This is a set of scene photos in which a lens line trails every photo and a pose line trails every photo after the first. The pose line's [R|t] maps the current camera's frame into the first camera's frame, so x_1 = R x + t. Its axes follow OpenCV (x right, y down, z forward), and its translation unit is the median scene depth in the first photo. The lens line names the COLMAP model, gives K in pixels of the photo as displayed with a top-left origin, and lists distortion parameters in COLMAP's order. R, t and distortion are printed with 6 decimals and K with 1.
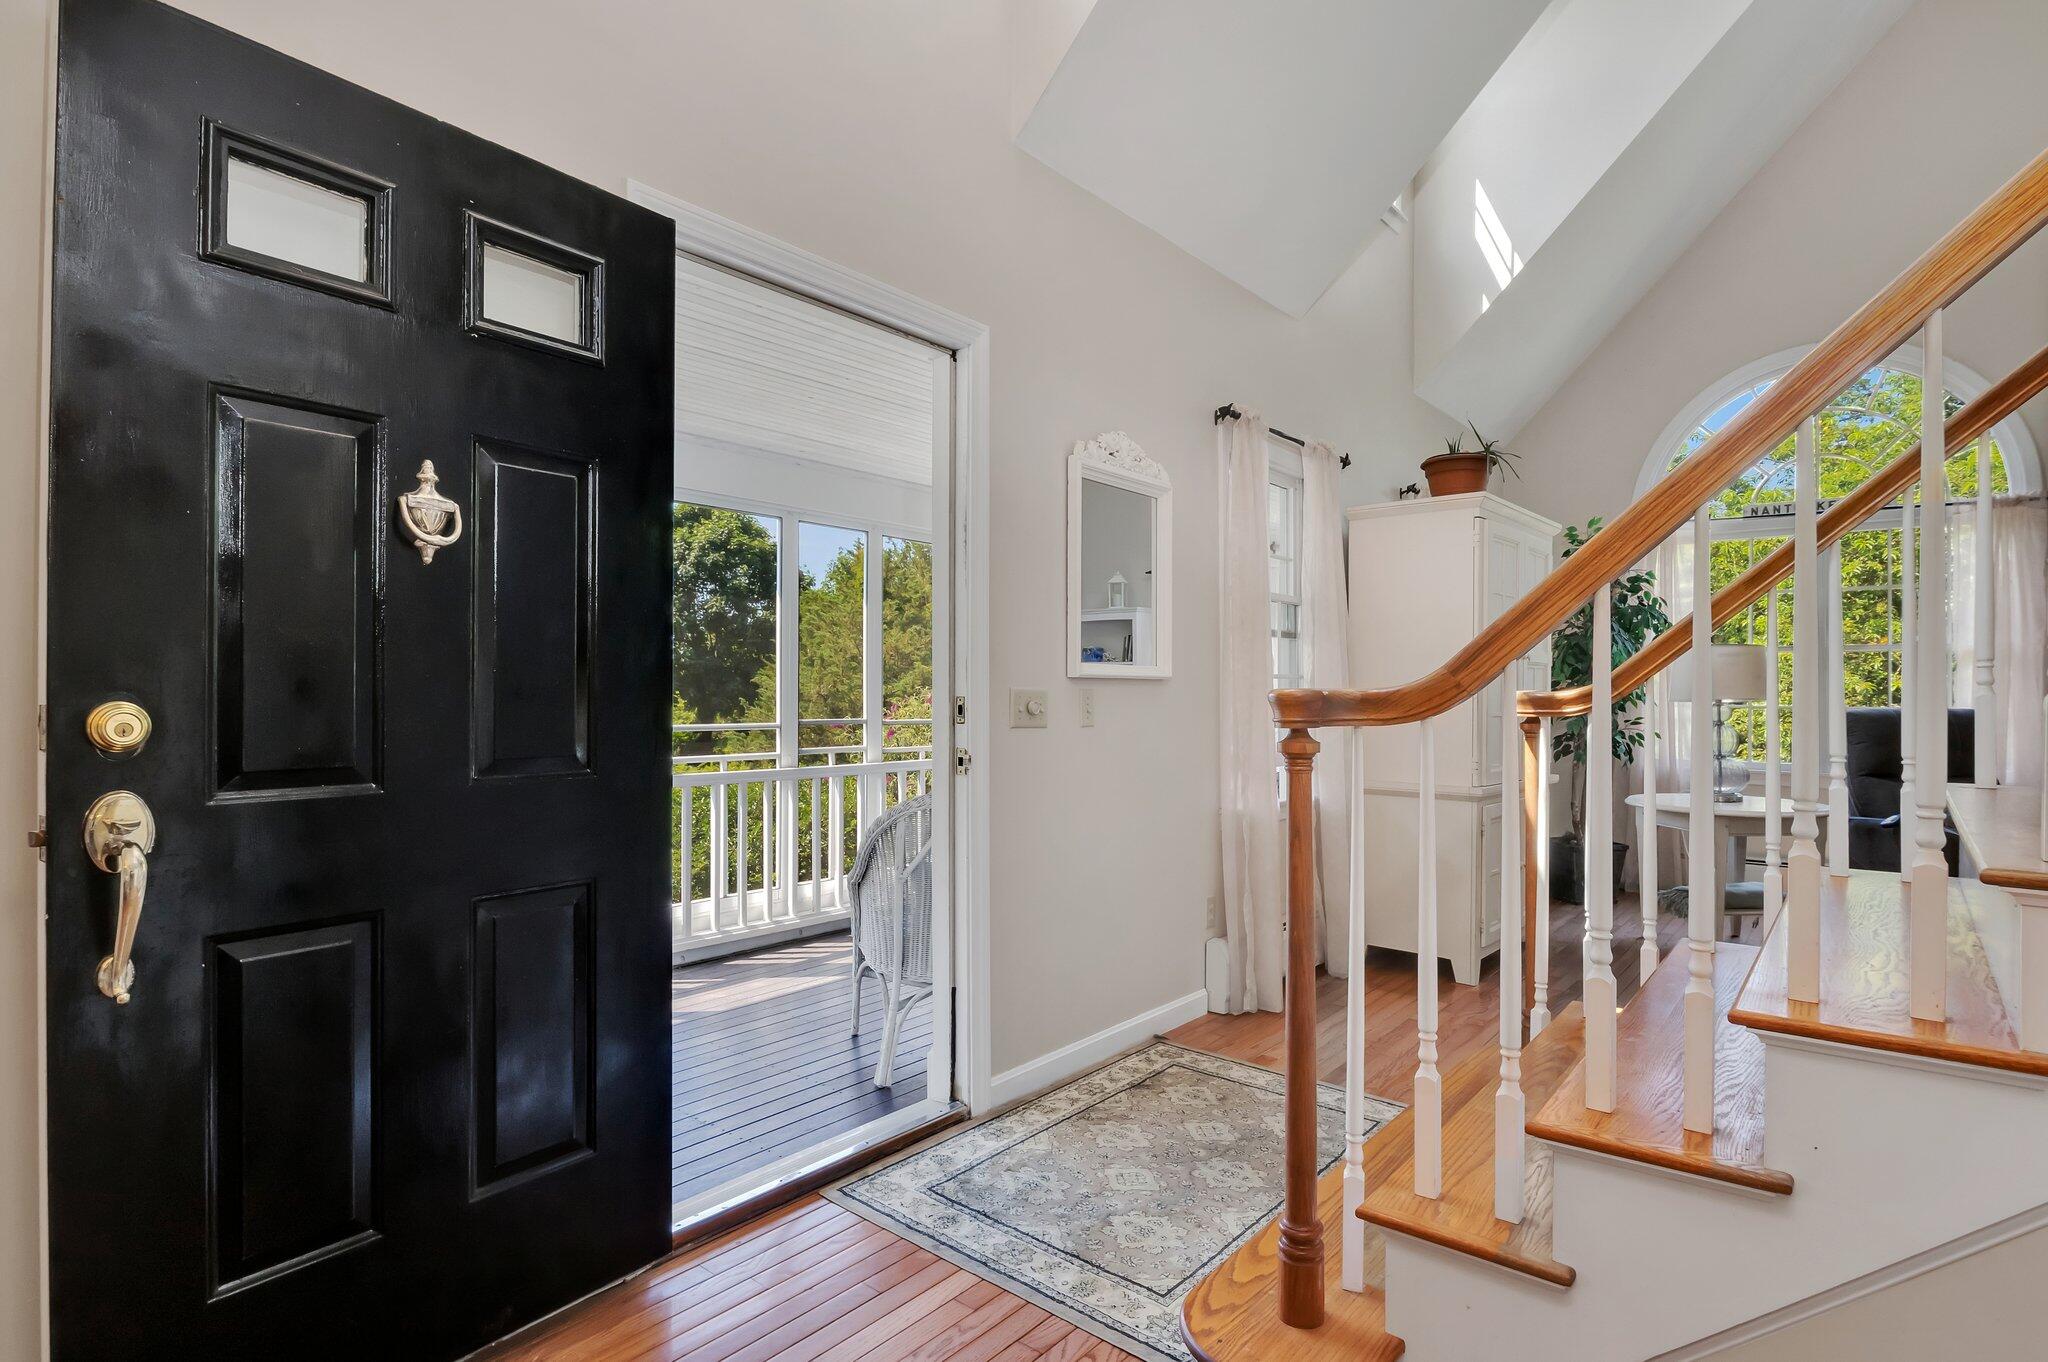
lens RADIAL K [[1038.2, 0, 1028.3], [0, 1038.2, 675.6], [0, 0, 1]] dist [-0.009357, -0.002629]
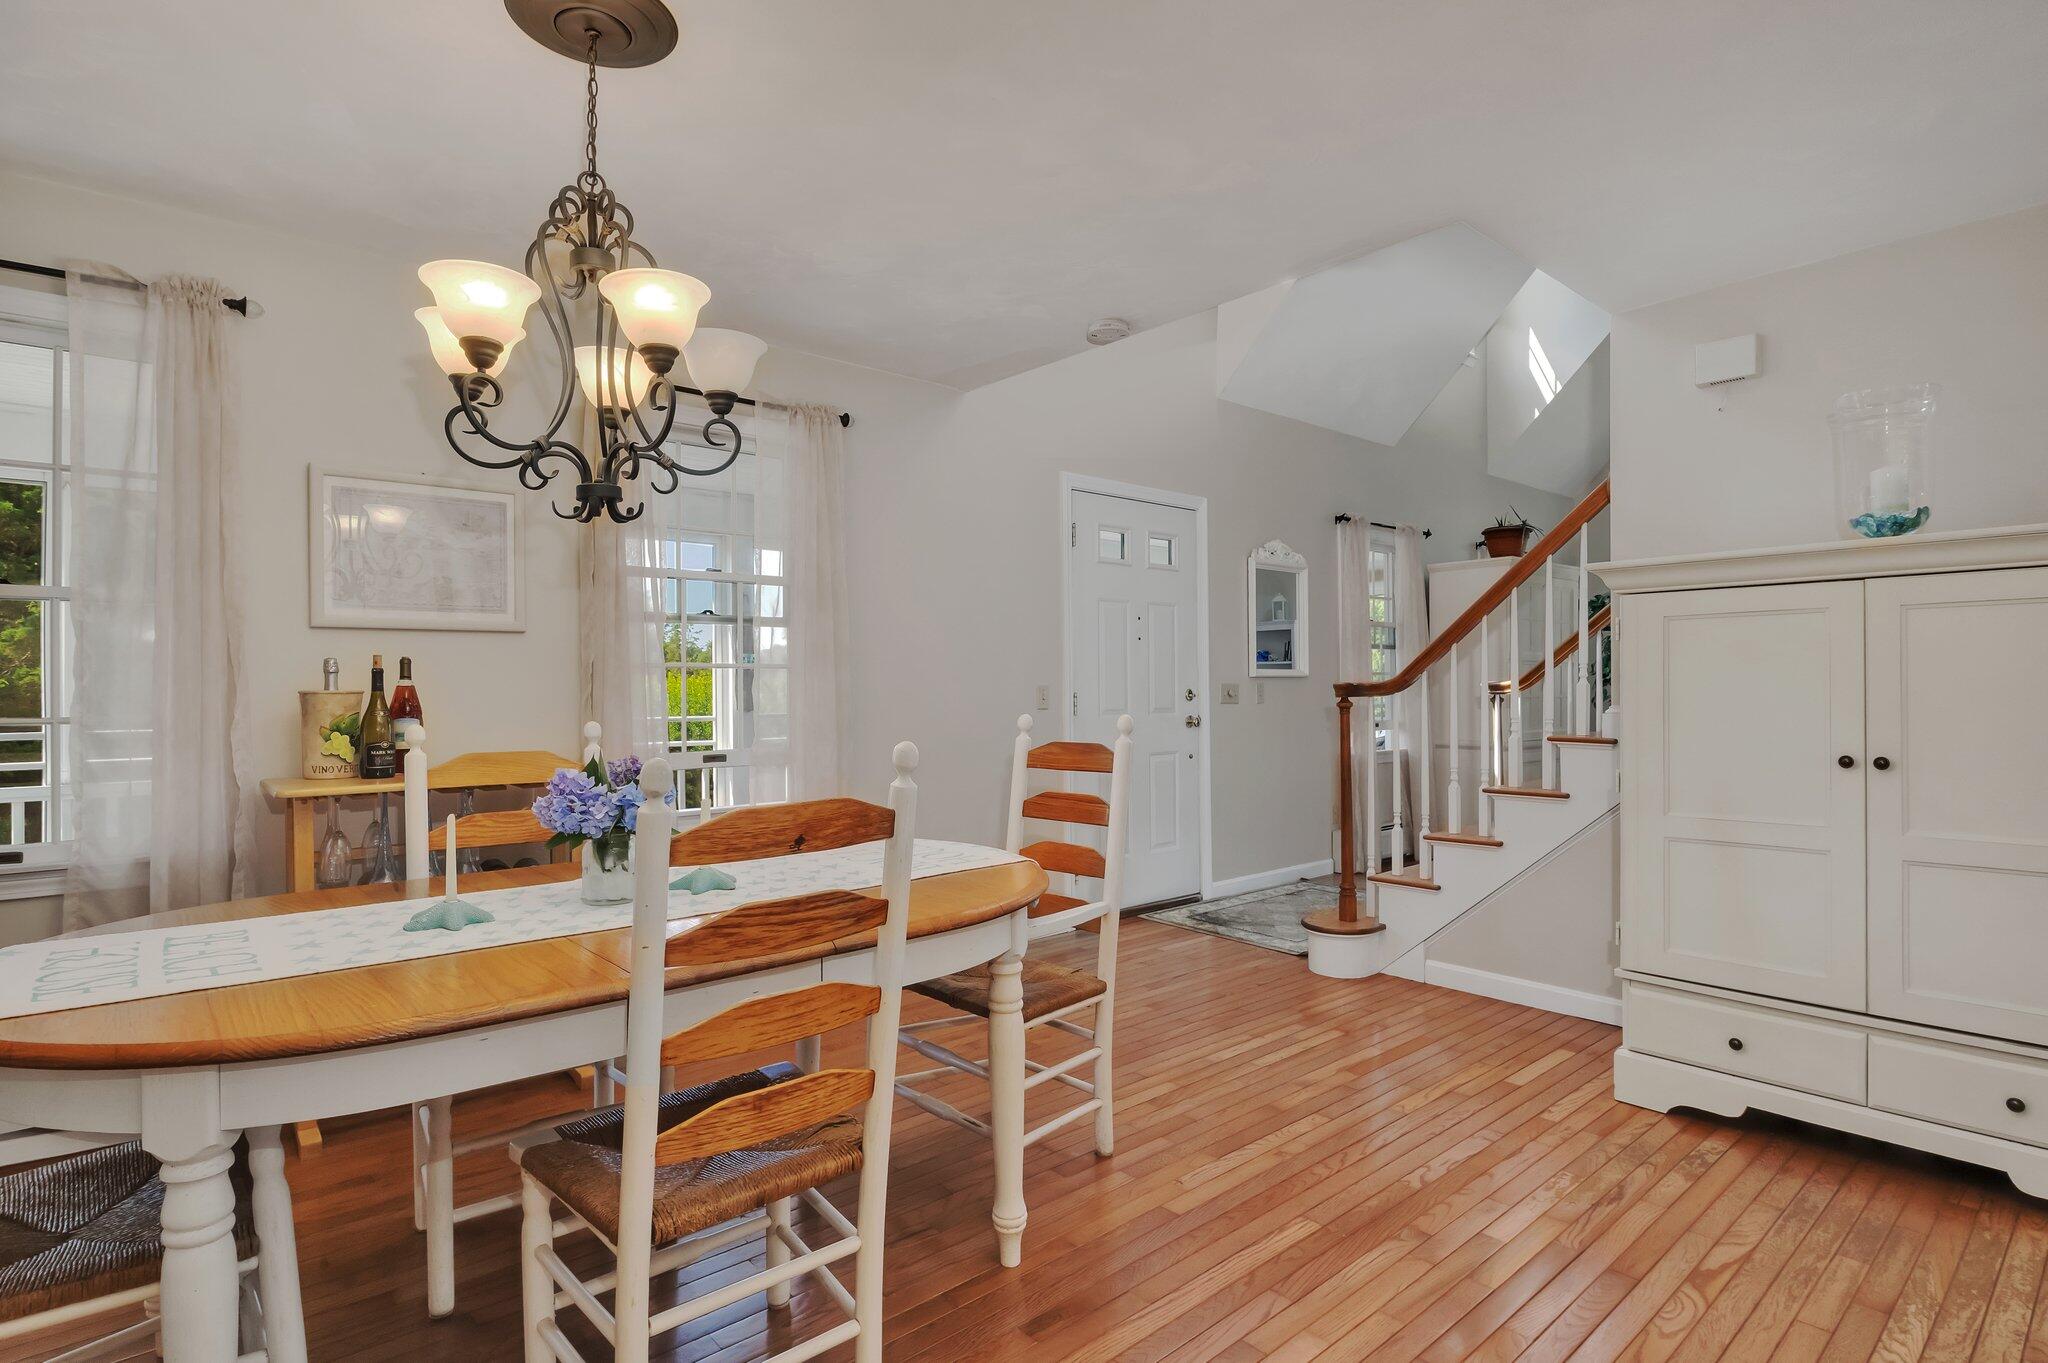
lens RADIAL K [[1009.4, 0, 1054.5], [0, 1009.4, 684.0], [0, 0, 1]] dist [0.005178, 0.000010]
pose [[0.990361, -0.010647, -0.138101, -0.047873], [0.012650, 0.999827, 0.013636, -0.011504], [0.137932, -0.015251, 0.990324, -0.688763]]
